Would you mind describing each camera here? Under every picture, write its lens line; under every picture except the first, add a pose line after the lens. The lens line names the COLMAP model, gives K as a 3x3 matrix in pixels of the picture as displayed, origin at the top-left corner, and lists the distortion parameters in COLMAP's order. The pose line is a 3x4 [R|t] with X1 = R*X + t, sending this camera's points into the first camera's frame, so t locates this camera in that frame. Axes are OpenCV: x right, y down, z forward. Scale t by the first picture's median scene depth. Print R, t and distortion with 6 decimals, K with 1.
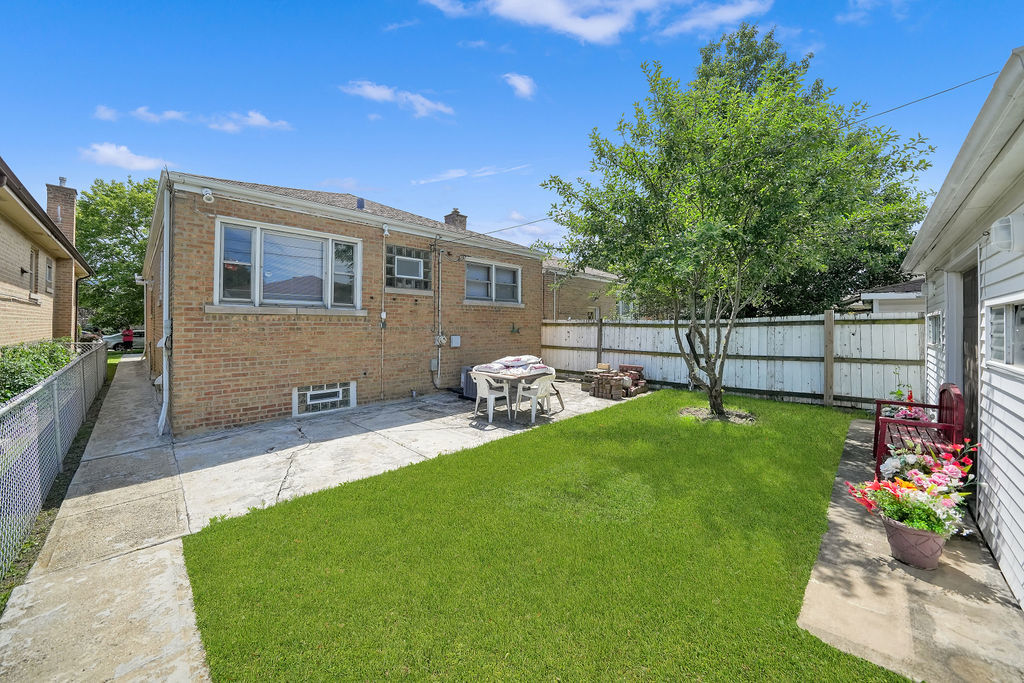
lens RADIAL K [[366.9, 0, 512.5], [0, 366.9, 333.7], [0, 0, 1]] dist [0.010019, -0.000197]
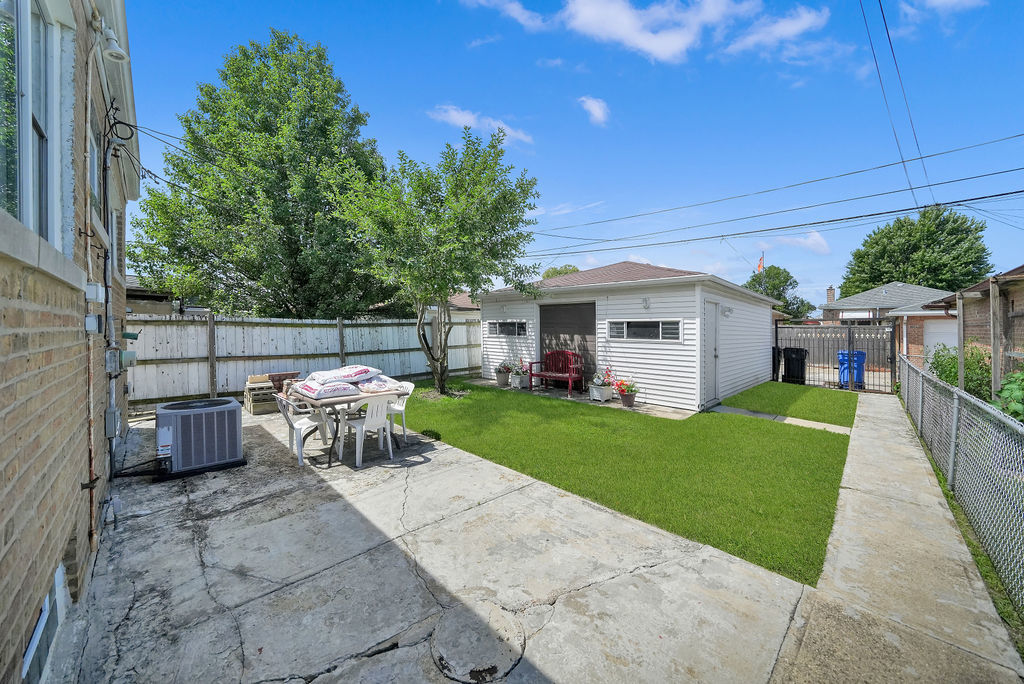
lens RADIAL K [[366.9, 0, 513.0], [0, 366.9, 331.1], [0, 0, 1]] dist [0.010019, -0.000197]
pose [[0.003131, -0.009886, 0.999946, -0.486781], [0.017421, 0.999800, 0.009830, -0.006920], [-0.999843, 0.017389, 0.003303, 0.472948]]
